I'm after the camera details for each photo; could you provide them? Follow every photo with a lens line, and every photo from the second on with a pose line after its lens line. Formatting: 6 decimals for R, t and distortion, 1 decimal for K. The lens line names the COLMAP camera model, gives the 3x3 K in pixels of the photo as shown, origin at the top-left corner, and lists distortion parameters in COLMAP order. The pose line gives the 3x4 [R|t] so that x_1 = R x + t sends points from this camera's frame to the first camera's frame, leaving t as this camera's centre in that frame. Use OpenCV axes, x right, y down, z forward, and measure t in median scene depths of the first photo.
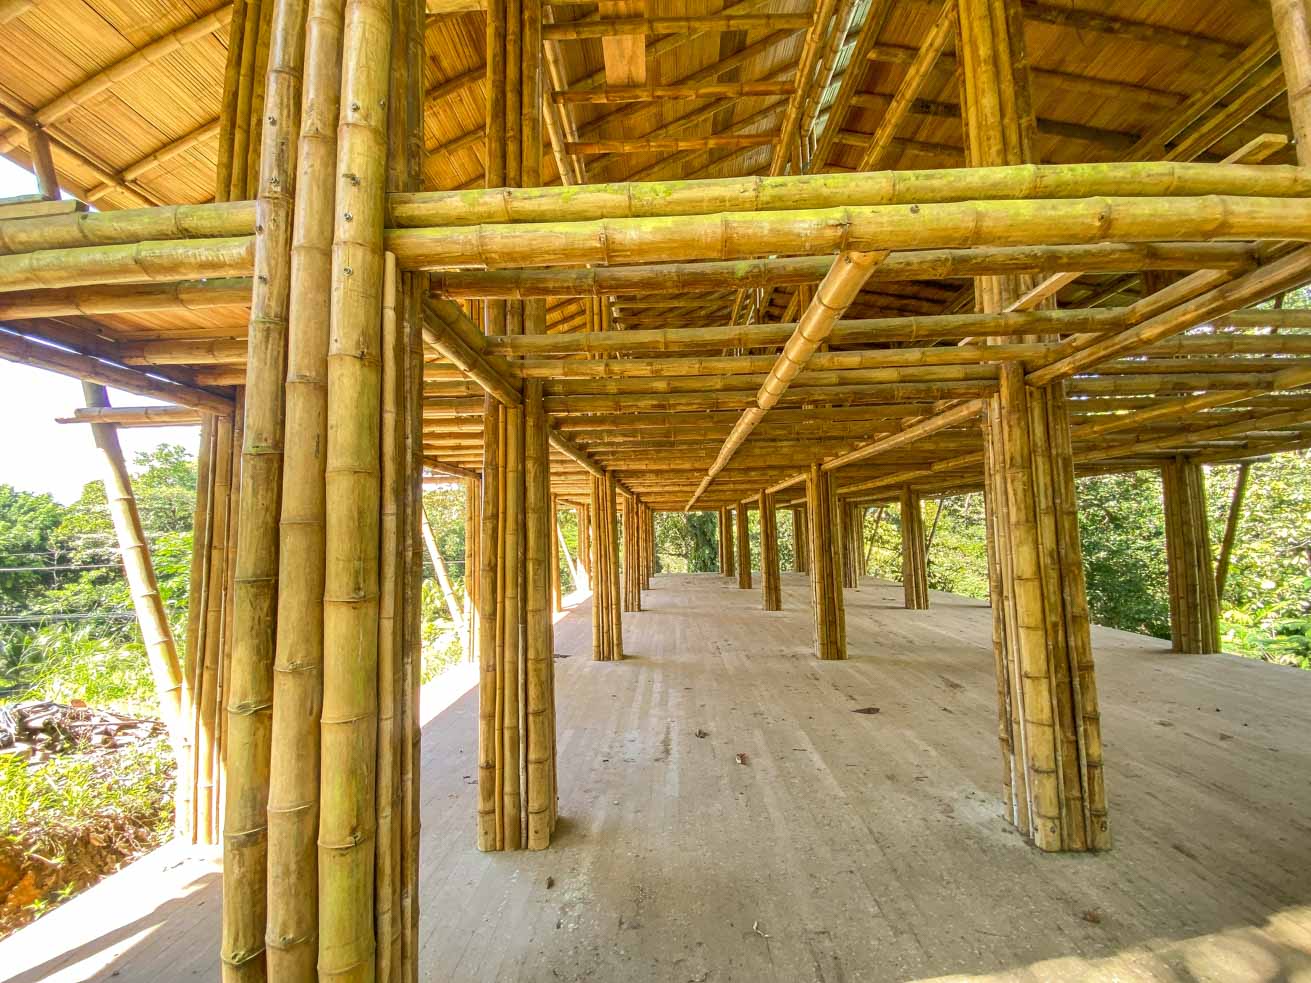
lens RADIAL K [[529.0, 0, 655.5], [0, 529.0, 491.5], [0, 0, 1]] dist [0.016569, -0.017129]
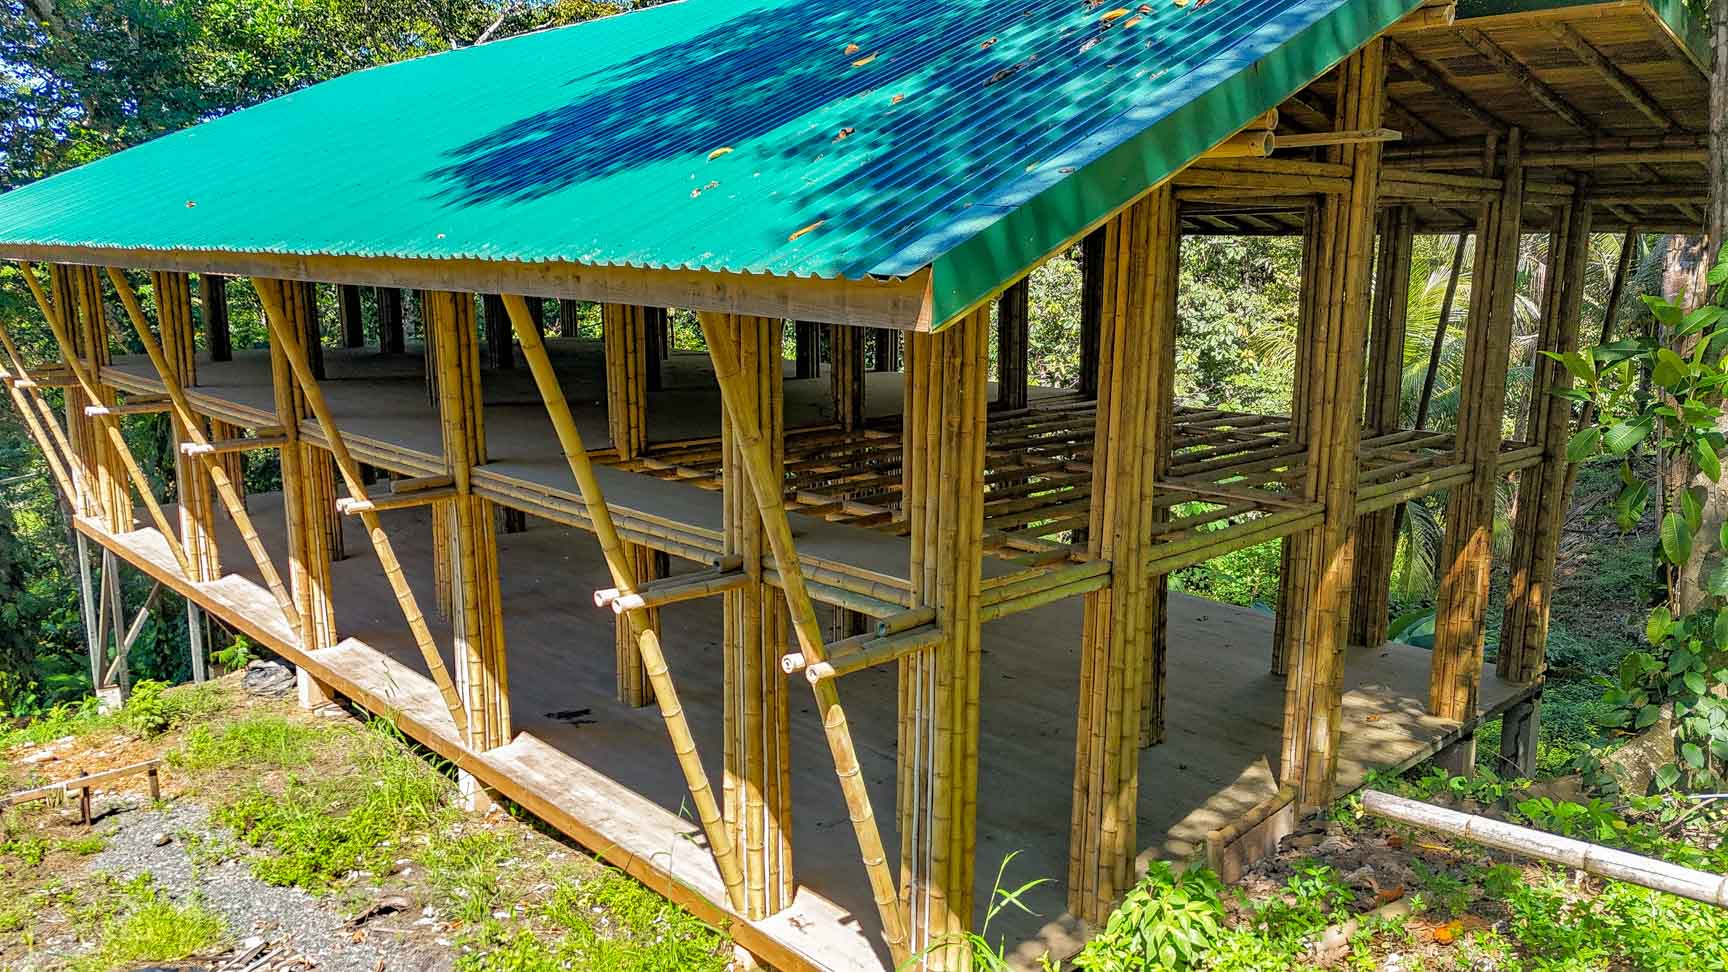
lens RADIAL K [[1270.2, 0, 869.0], [0, 1270.2, 492.3], [0, 0, 1]] dist [0.045061, -0.006110]
pose [[0.697513, -0.113087, 0.707593, -2.703439], [-0.076074, 0.970202, 0.230047, -1.033765], [-0.712523, -0.214290, 0.668125, -0.998224]]
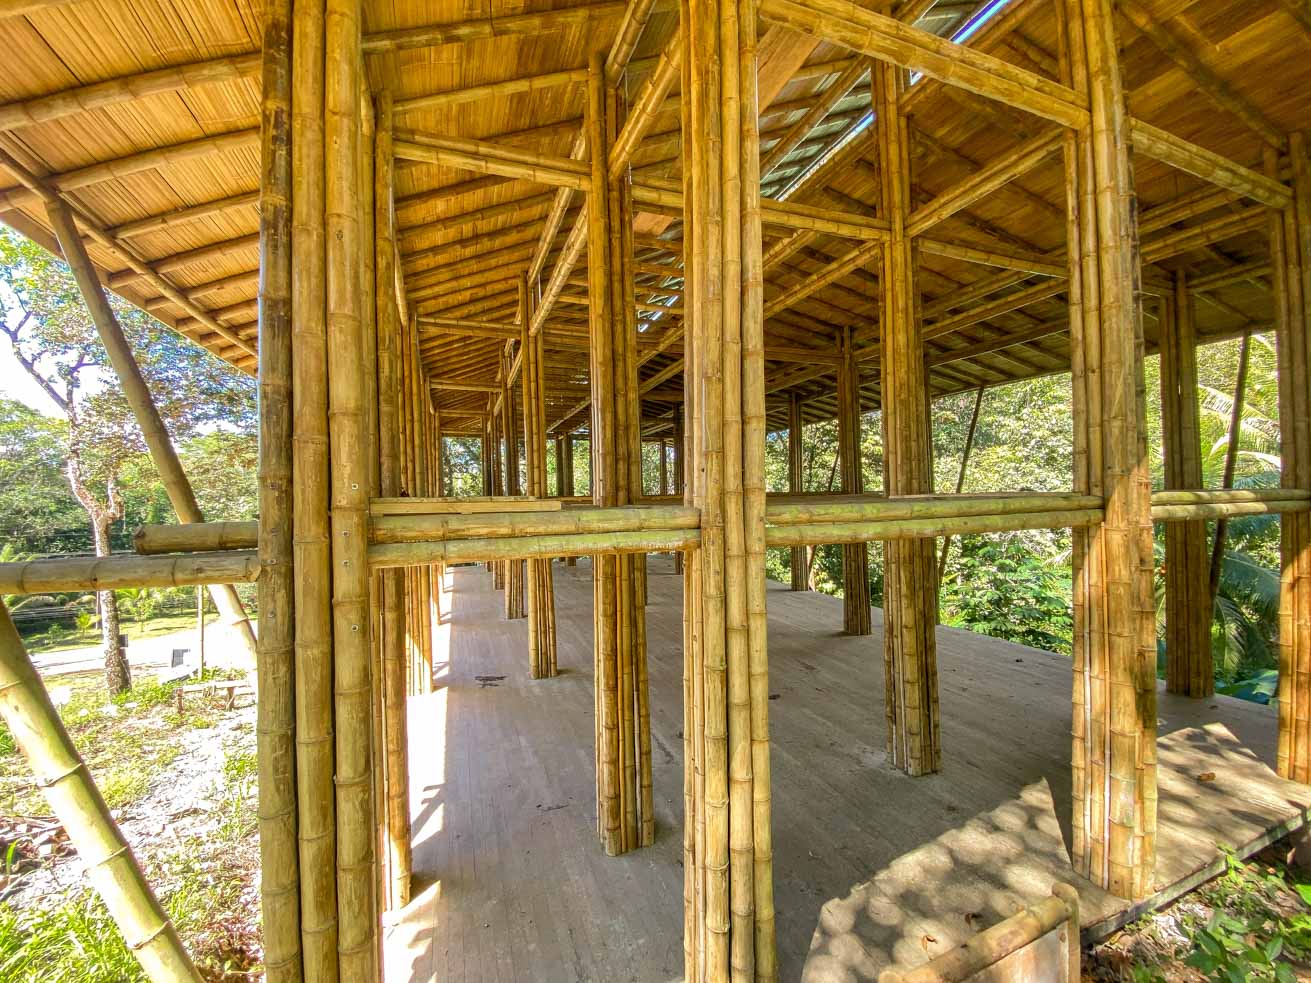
lens RADIAL K [[529.0, 0, 655.5], [0, 529.0, 491.5], [0, 0, 1]] dist [0.016569, -0.017129]
pose [[0.923542, 0.004452, 0.383472, -0.715707], [-0.027629, 0.998107, 0.054951, -0.339216], [-0.382502, -0.061344, 0.921916, -0.257084]]
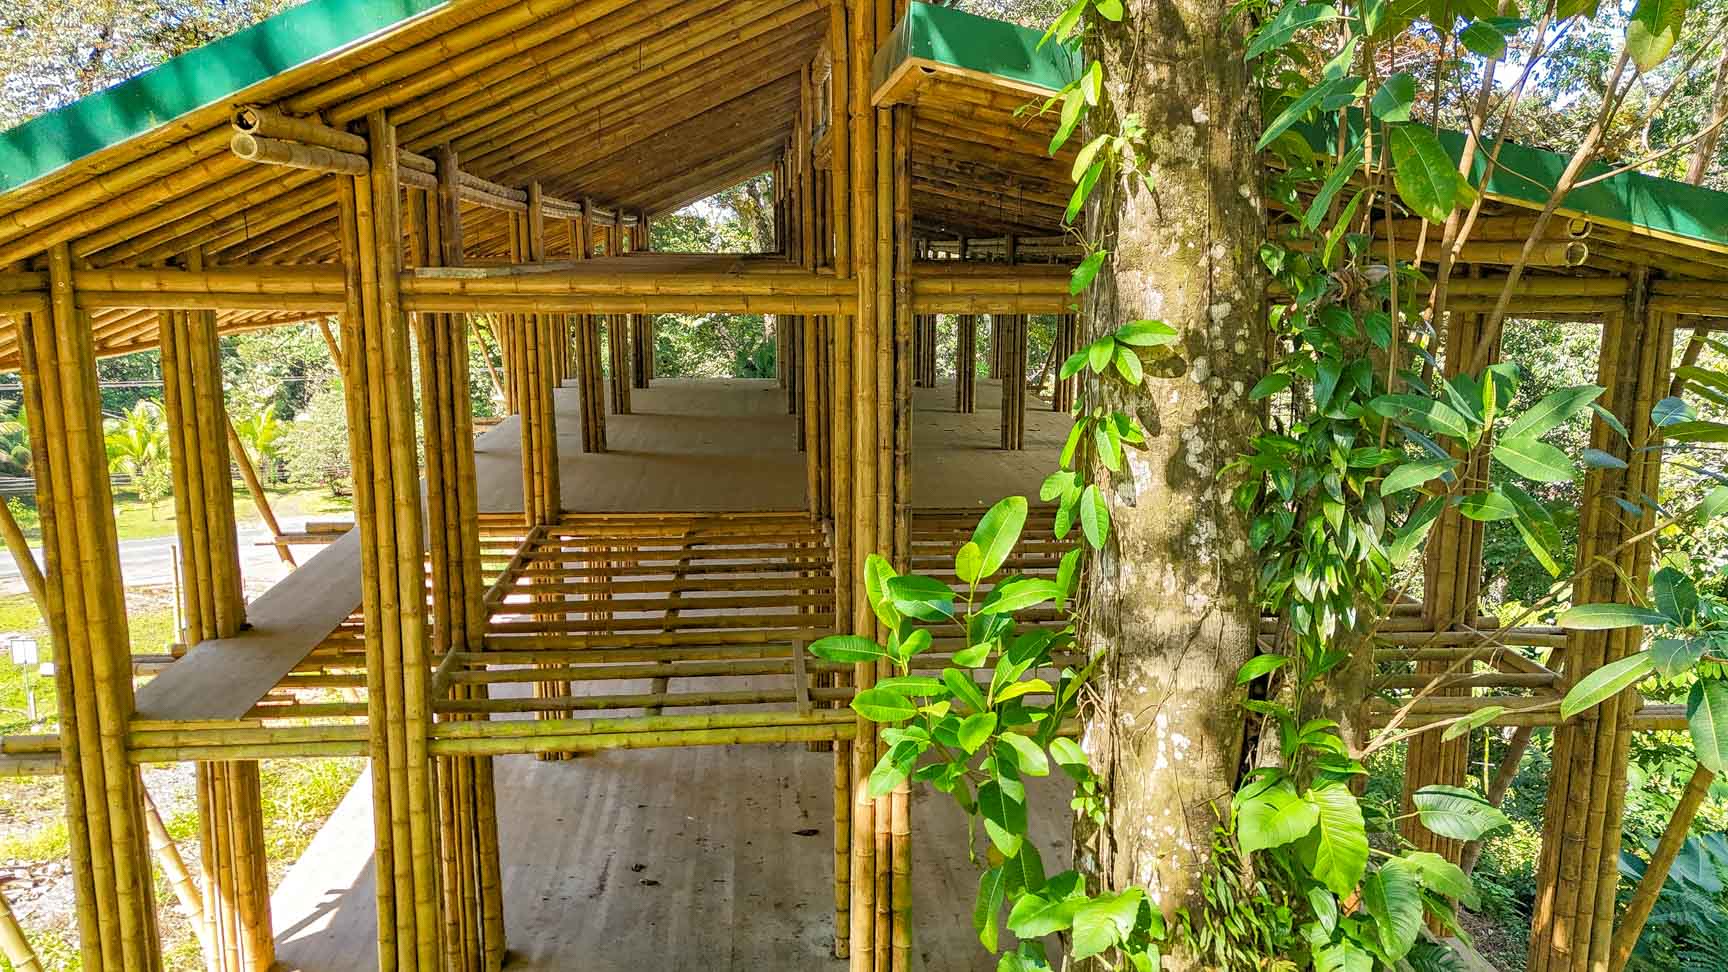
lens RADIAL K [[1270.2, 0, 869.0], [0, 1270.2, 492.3], [0, 0, 1]] dist [0.045061, -0.006110]
pose [[0.991729, 0.000811, 0.128349, 0.318328], [-0.034510, 0.964844, 0.260548, -1.421861], [-0.123626, -0.262822, 0.956891, -1.967643]]
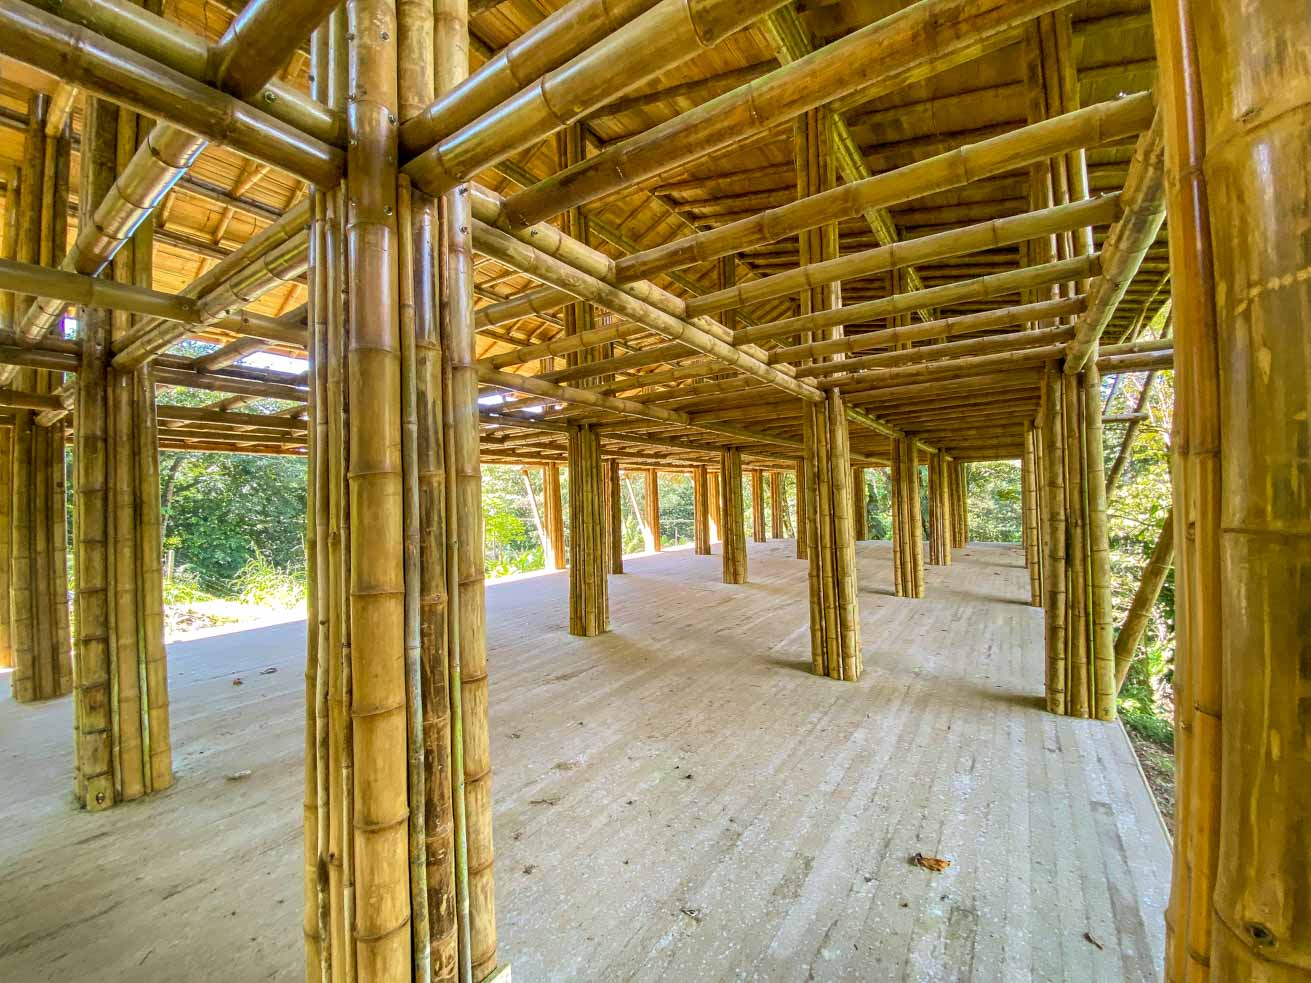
lens RADIAL K [[529.0, 0, 655.5], [0, 529.0, 491.5], [0, 0, 1]] dist [0.016569, -0.017129]
pose [[0.847432, -0.012666, -0.530753, 2.158012], [0.053696, 0.996634, 0.061951, 0.029590], [0.528181, -0.080998, 0.845260, 0.692489]]
